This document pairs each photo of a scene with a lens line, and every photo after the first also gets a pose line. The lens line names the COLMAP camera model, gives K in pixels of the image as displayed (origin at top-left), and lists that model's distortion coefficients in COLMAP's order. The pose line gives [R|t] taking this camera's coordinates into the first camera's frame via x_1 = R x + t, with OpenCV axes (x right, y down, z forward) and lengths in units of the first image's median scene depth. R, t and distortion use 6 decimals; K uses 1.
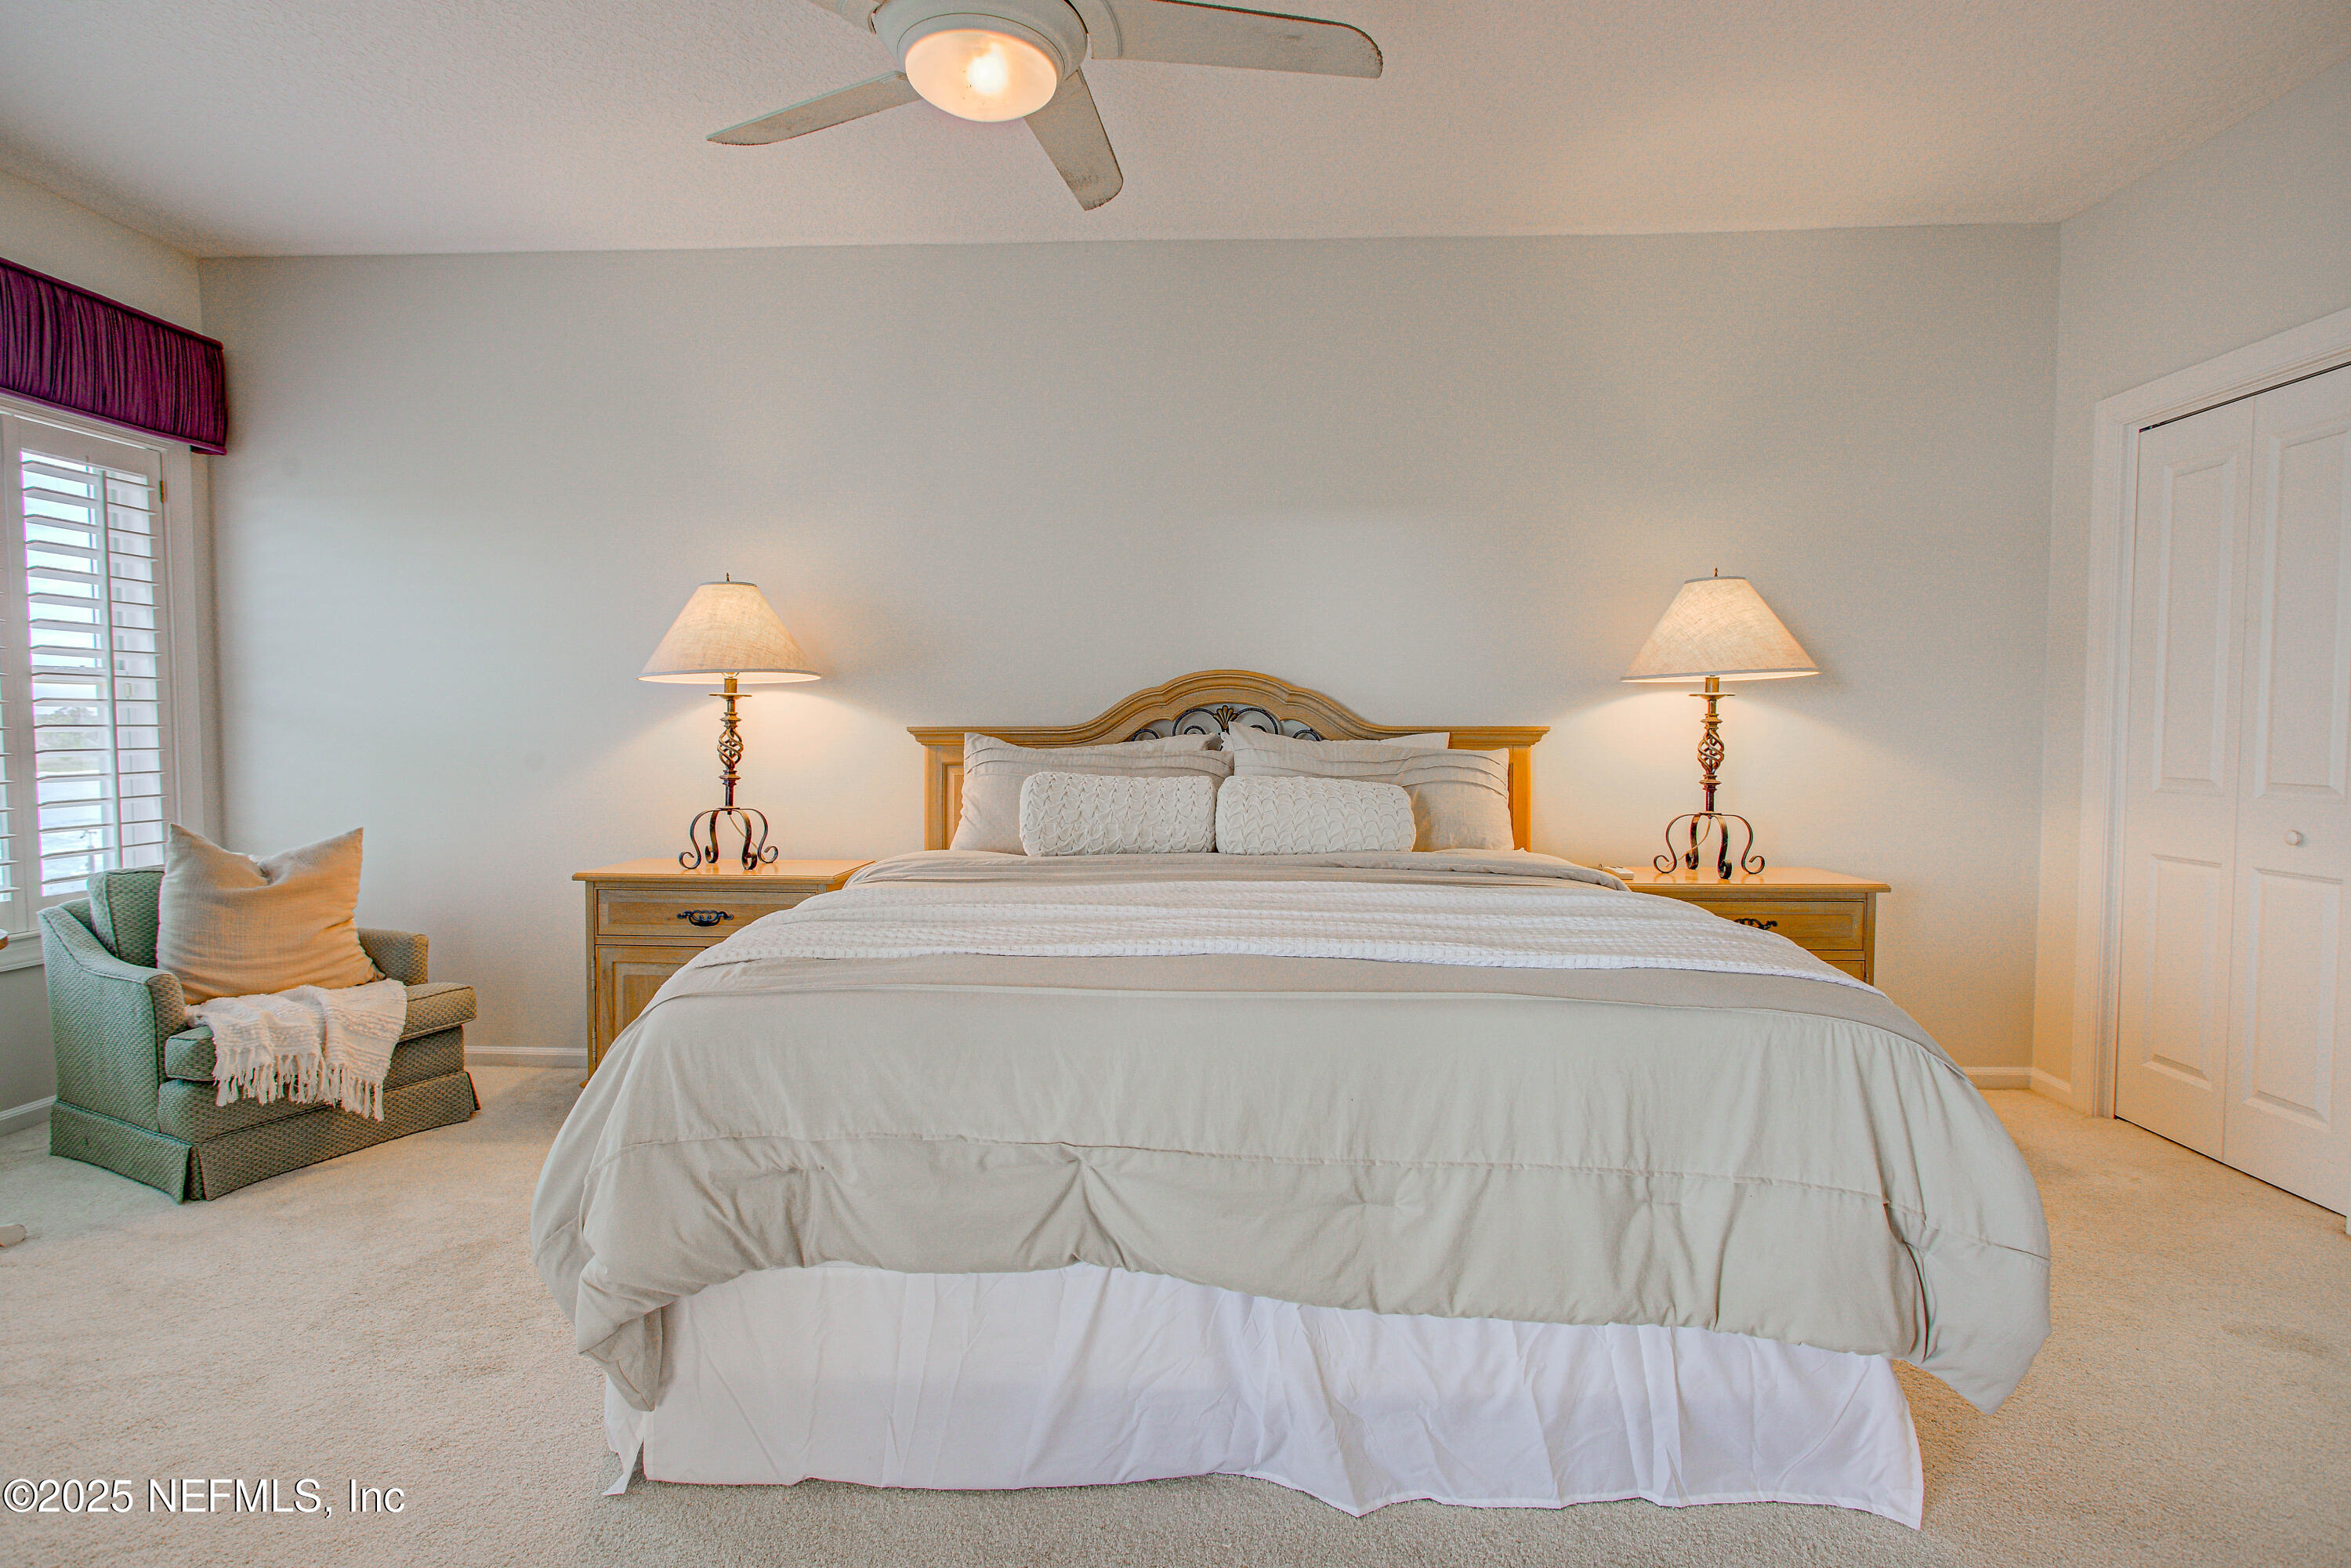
lens RADIAL K [[1192.2, 0, 1178.3], [0, 1192.2, 782.7], [0, 0, 1]] dist [-0.011801, 0.005893]
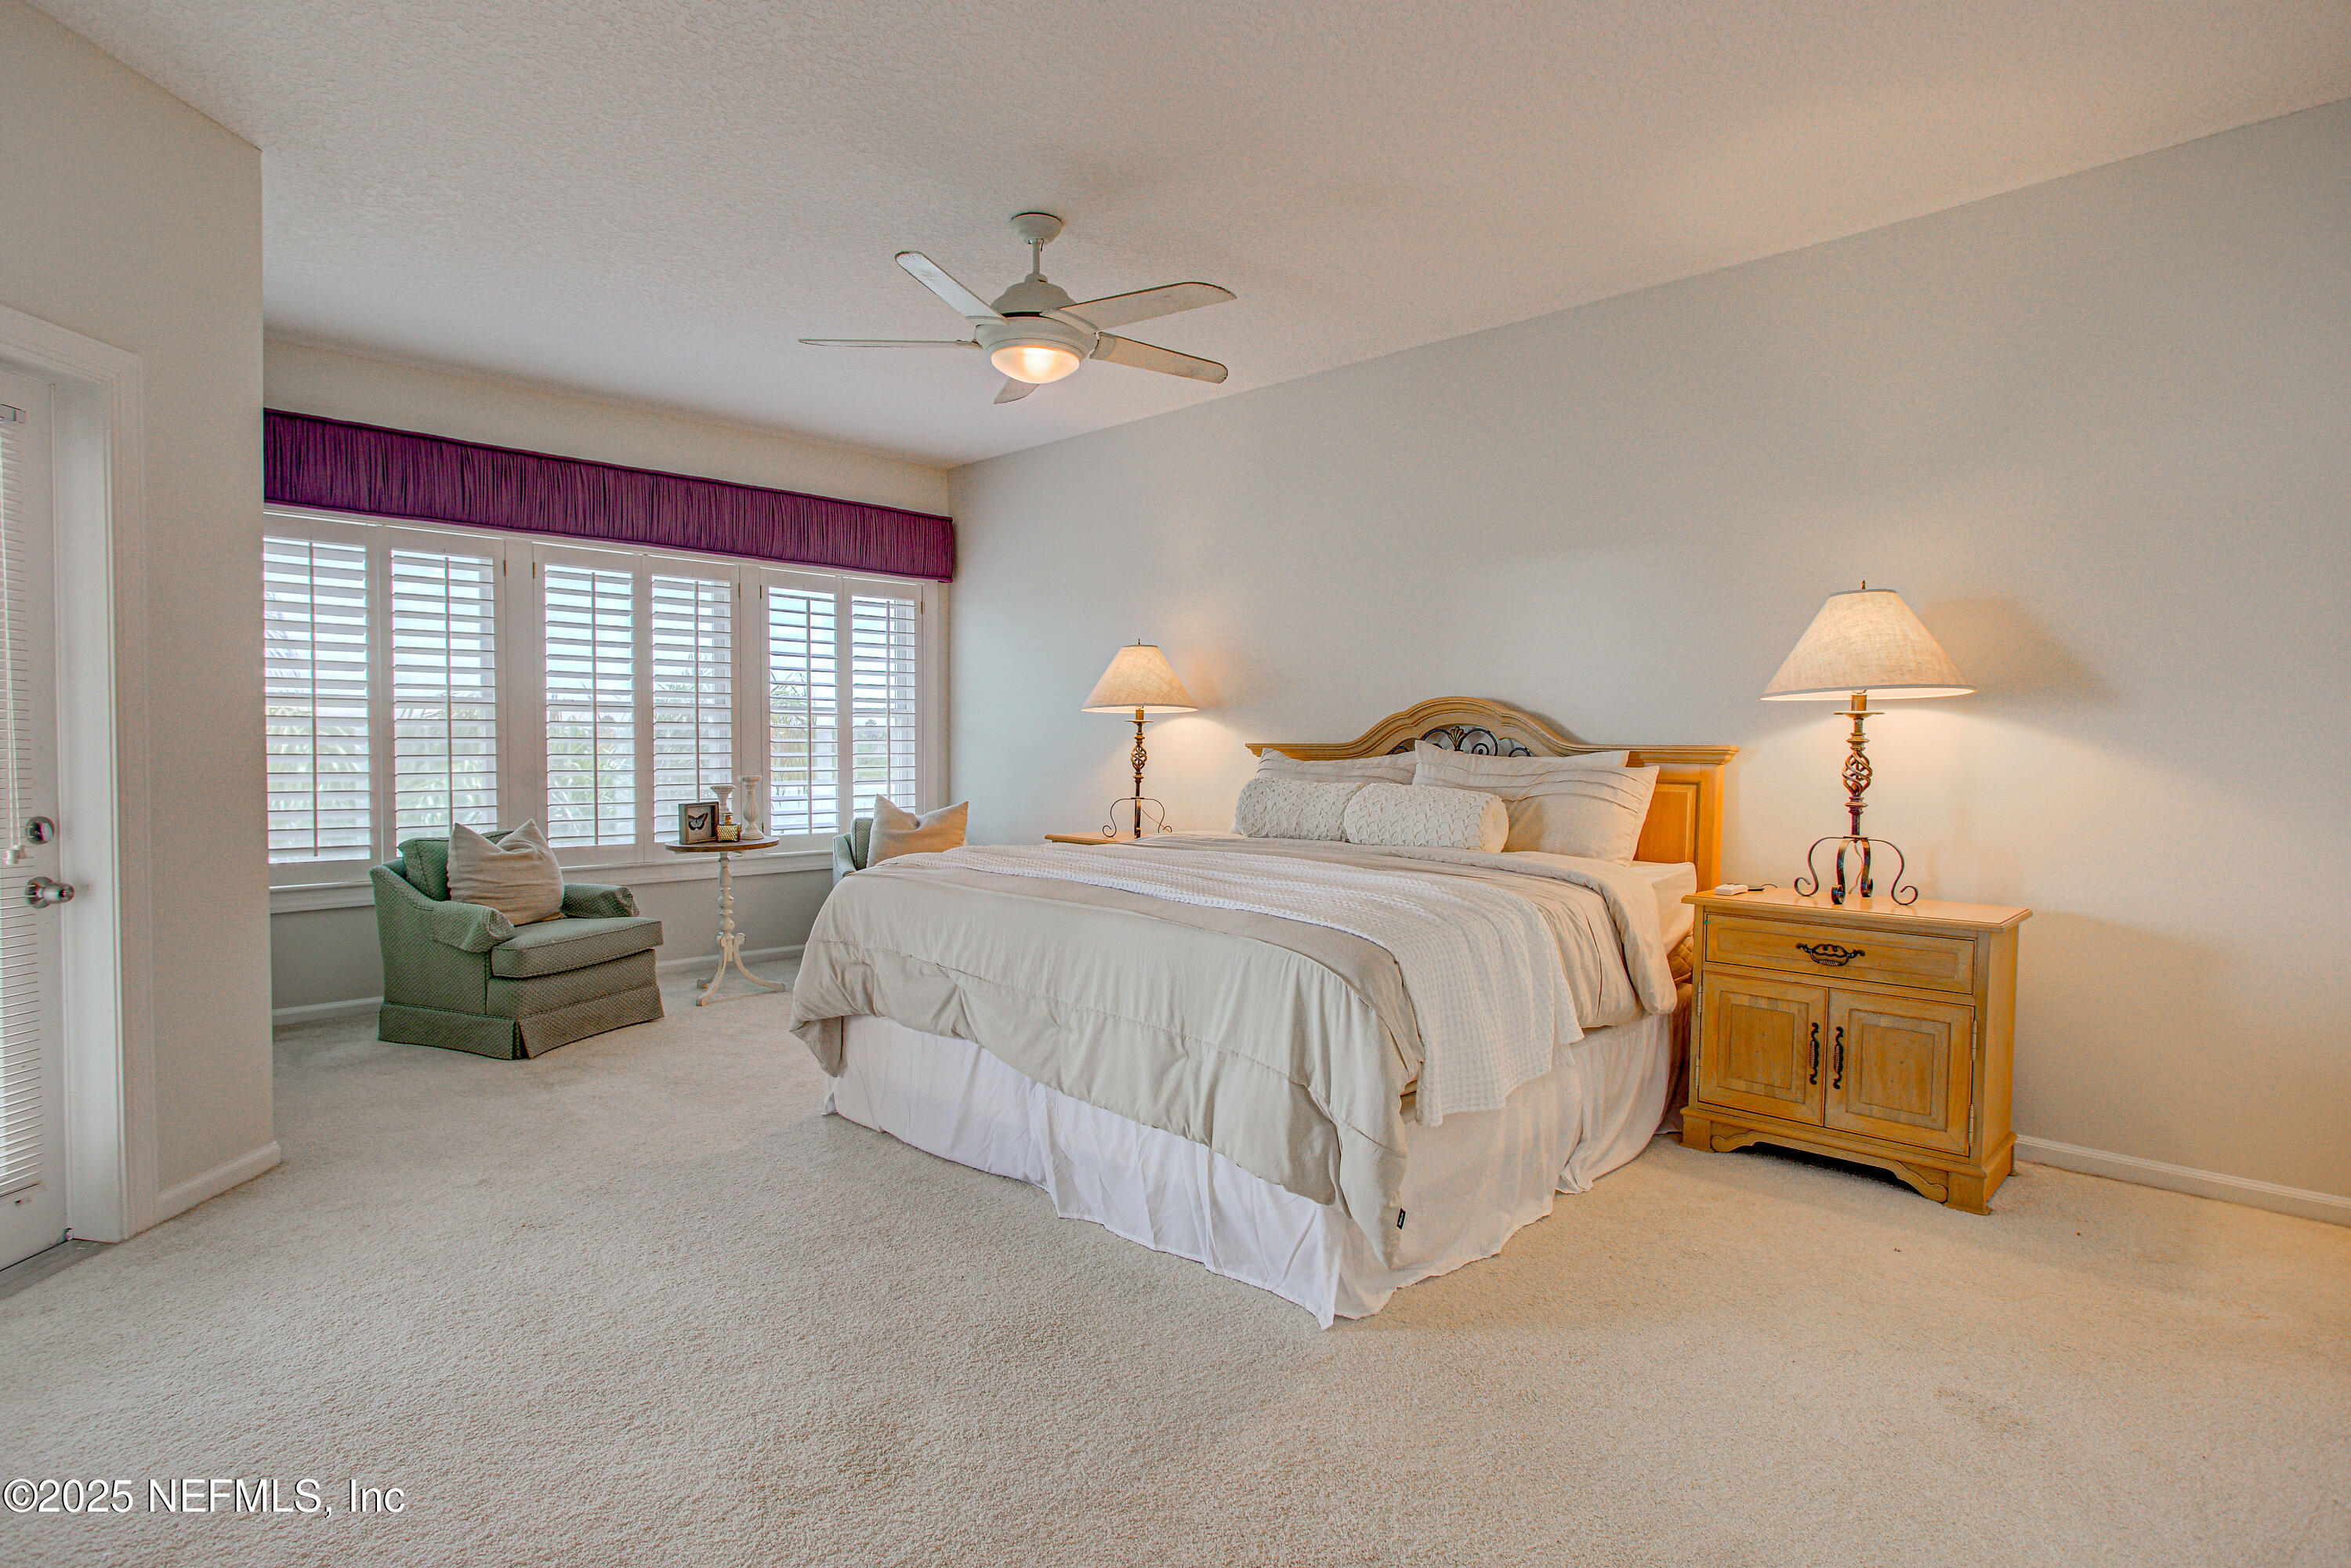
lens RADIAL K [[1192.2, 0, 1177.5], [0, 1192.2, 786.0], [0, 0, 1]] dist [-0.011801, 0.005893]
pose [[0.746774, 0.028286, -0.664476, 0.719861], [-0.036003, 0.999350, 0.002079, 0.002218], [0.664103, 0.022371, 0.747306, -0.079344]]
